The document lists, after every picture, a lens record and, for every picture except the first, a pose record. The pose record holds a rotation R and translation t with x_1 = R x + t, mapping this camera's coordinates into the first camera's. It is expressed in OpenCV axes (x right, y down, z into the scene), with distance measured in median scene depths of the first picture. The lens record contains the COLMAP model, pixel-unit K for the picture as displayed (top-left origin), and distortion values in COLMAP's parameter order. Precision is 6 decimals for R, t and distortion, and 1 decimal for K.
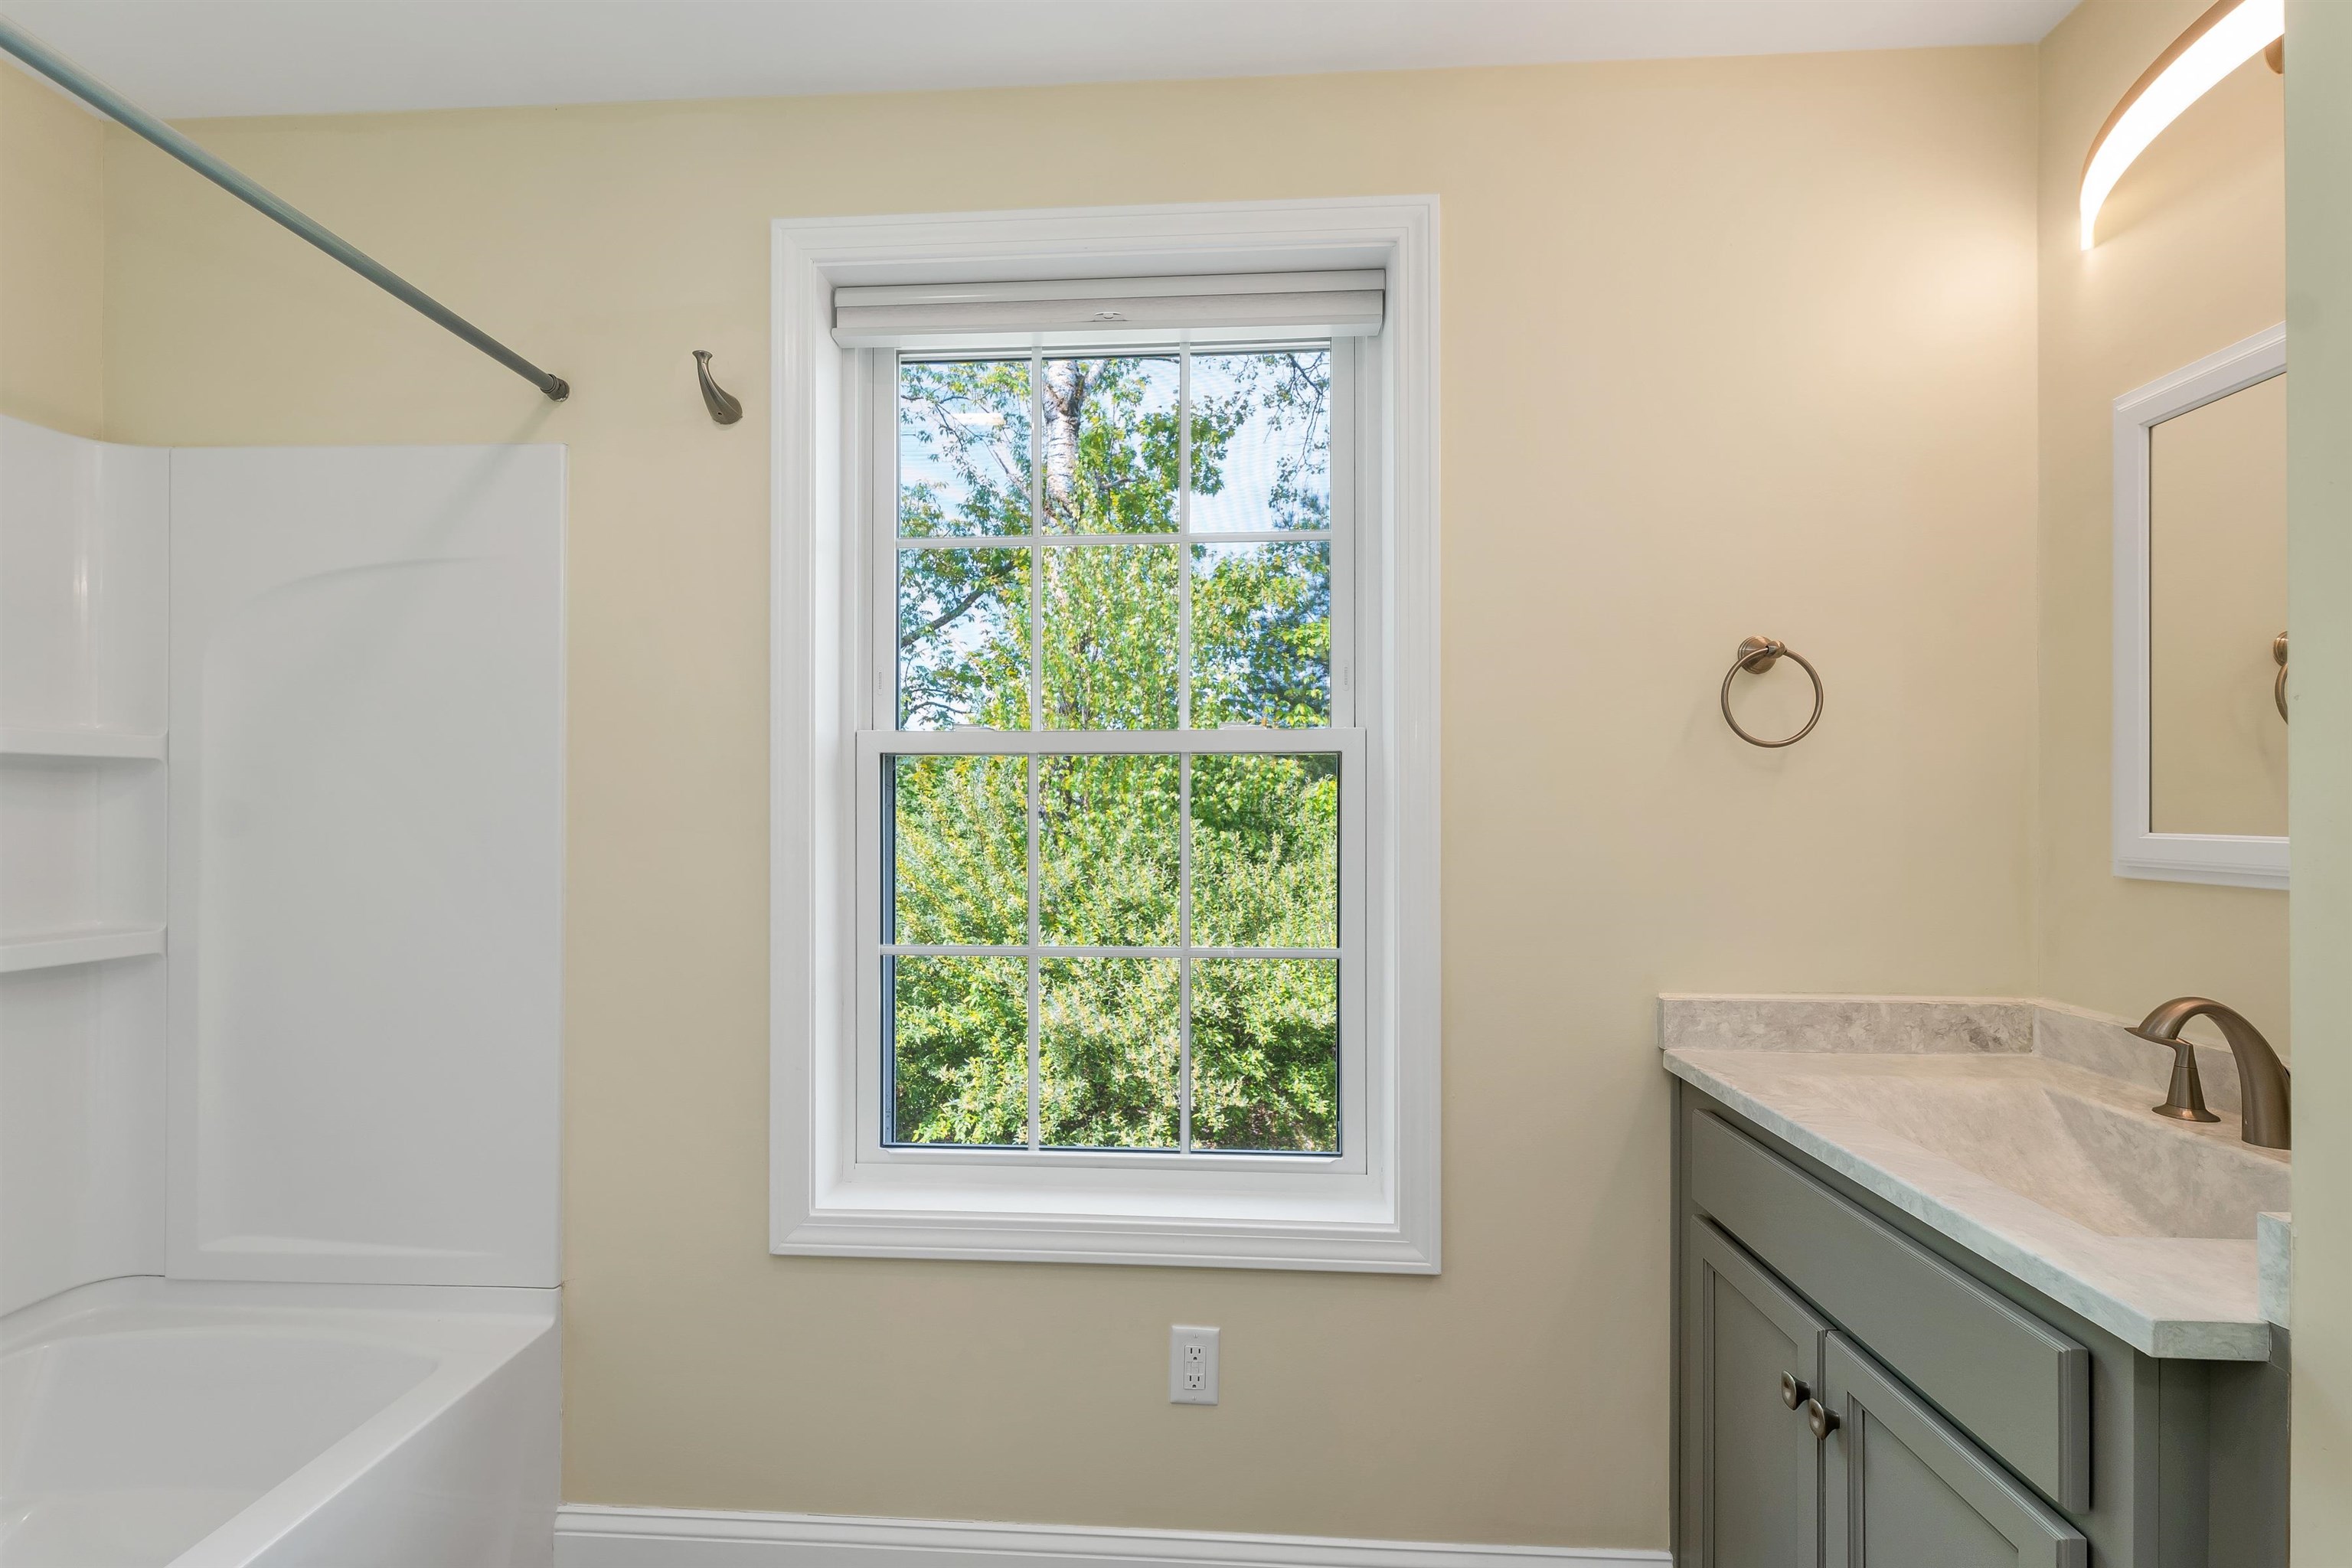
lens RADIAL K [[982.1, 0, 1173.3], [0, 982.1, 798.6], [0, 0, 1]] dist [0.003309, -0.000253]
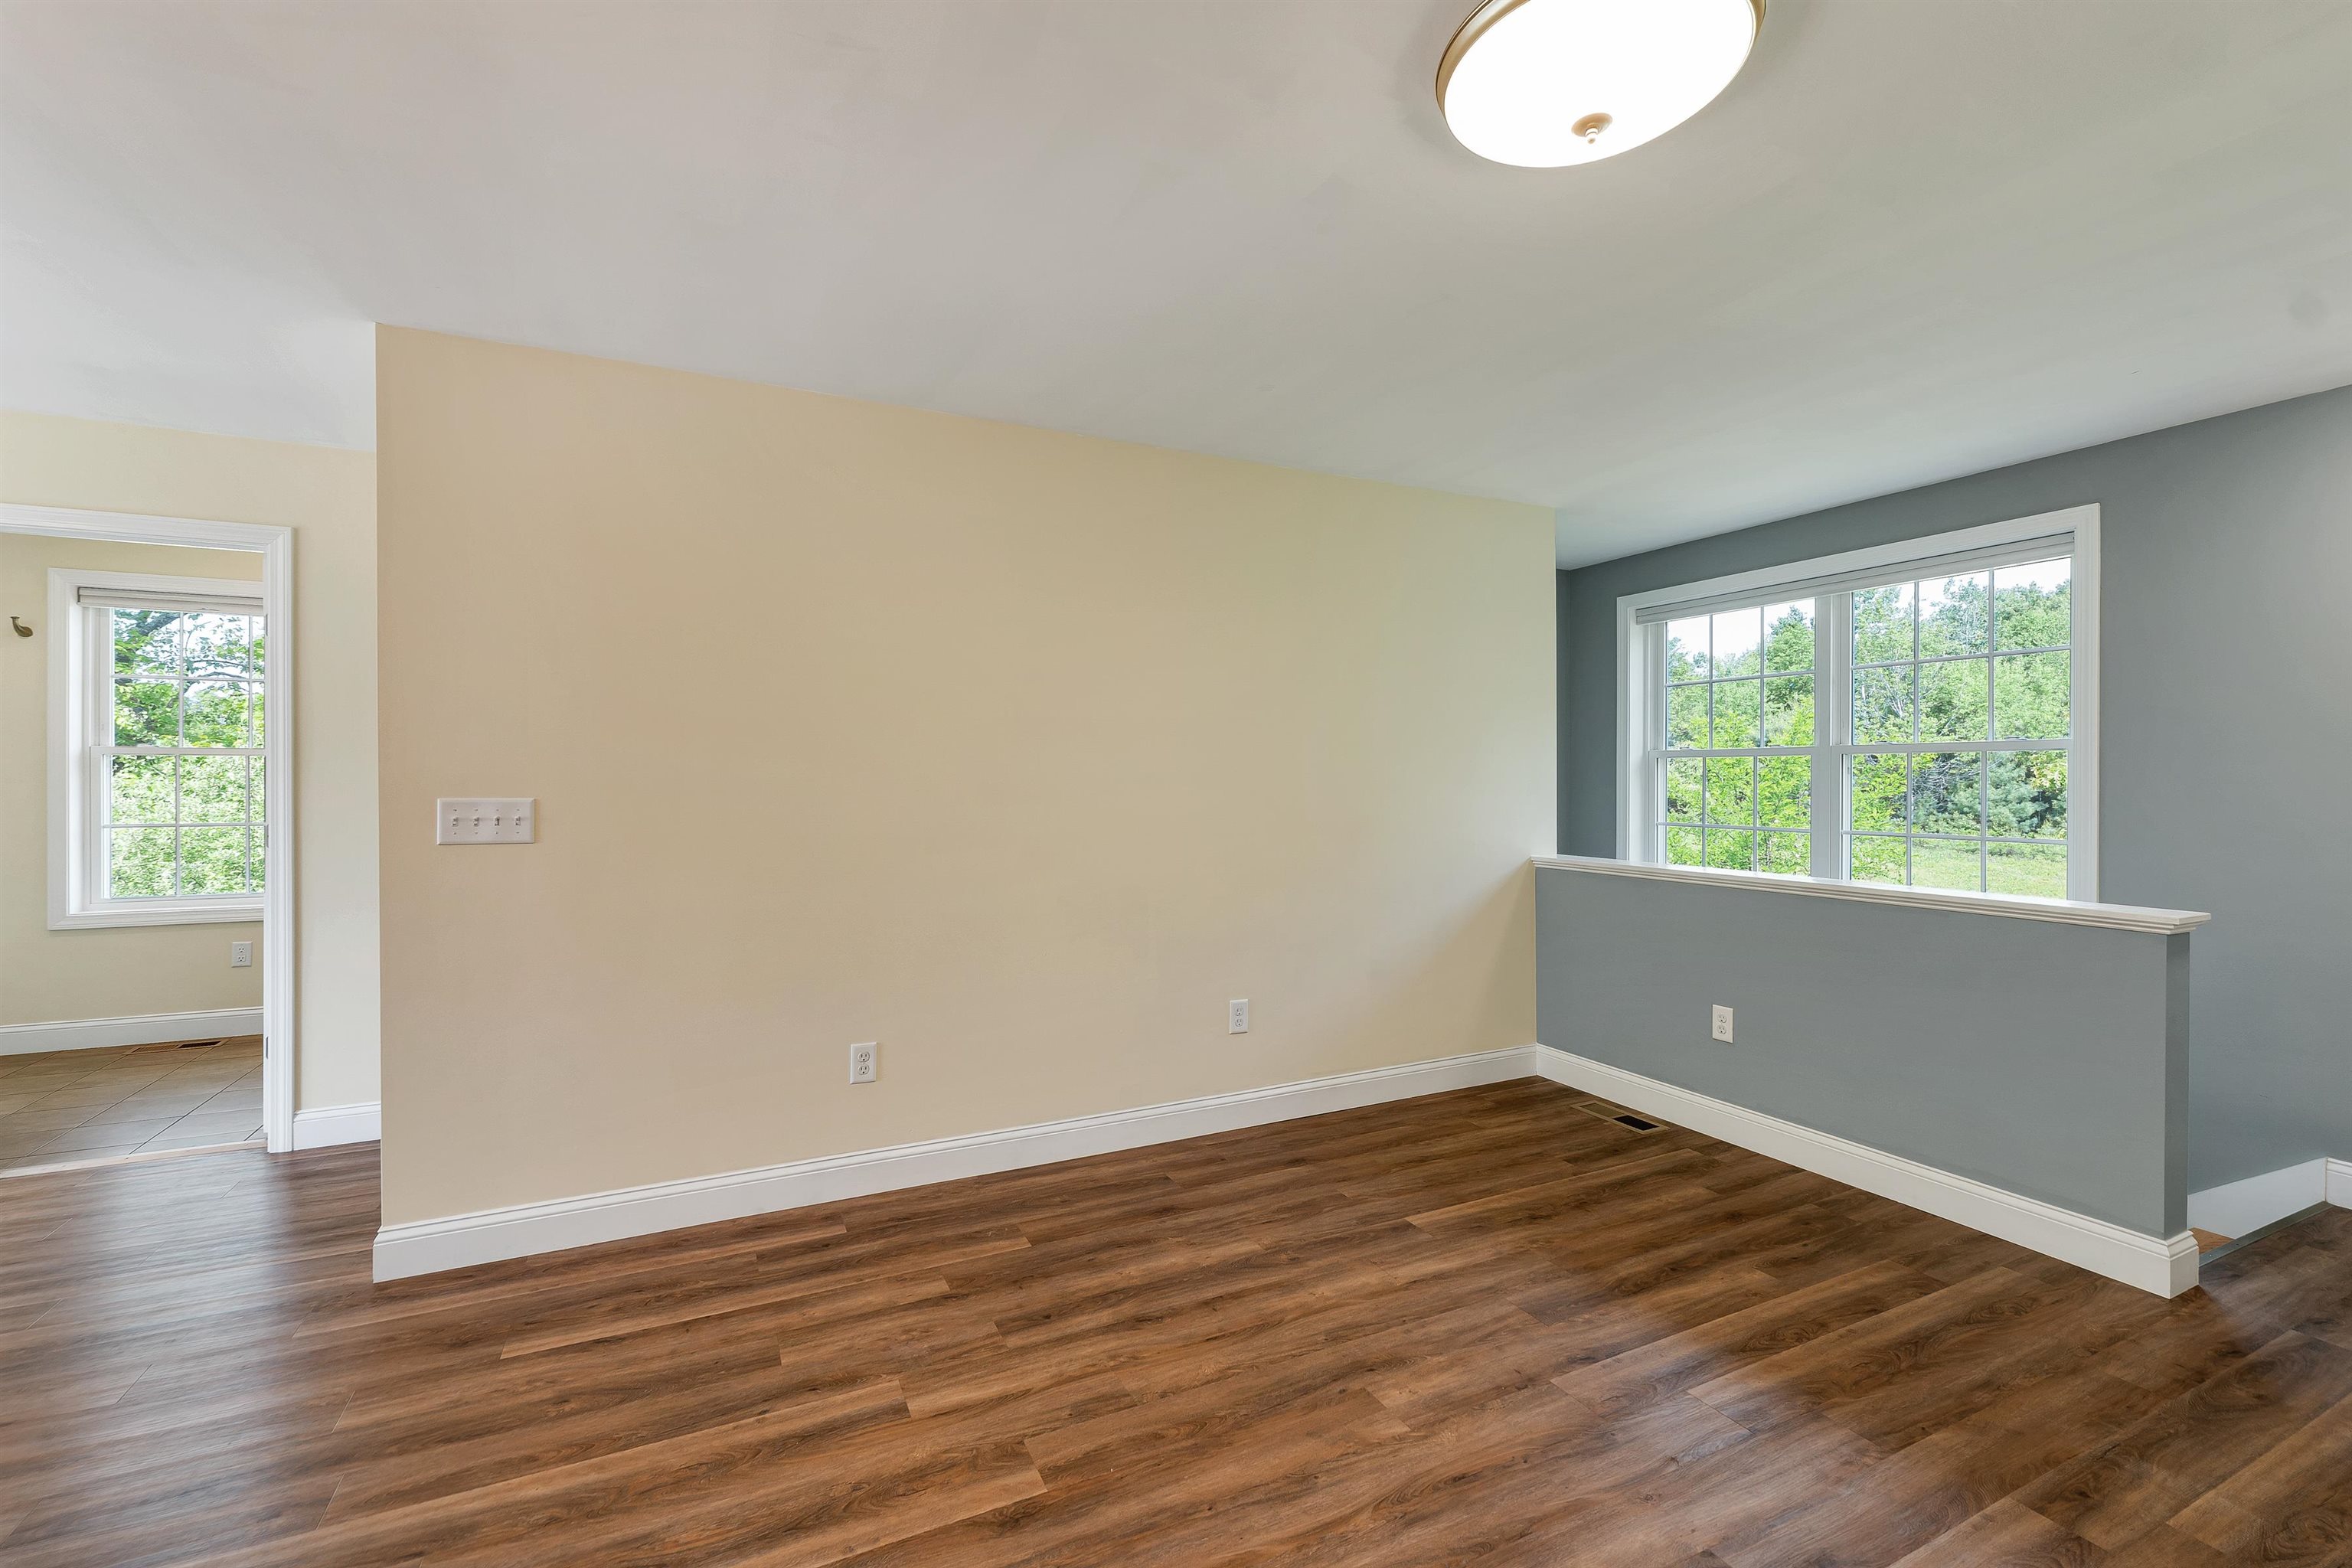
lens RADIAL K [[982.1, 0, 1175.9], [0, 982.1, 780.1], [0, 0, 1]] dist [0.003309, -0.000253]
pose [[0.876870, 0.003916, 0.480711, 0.394903], [-0.008437, 0.999938, 0.007243, -0.006567], [-0.480653, -0.010407, 0.876849, -1.120770]]
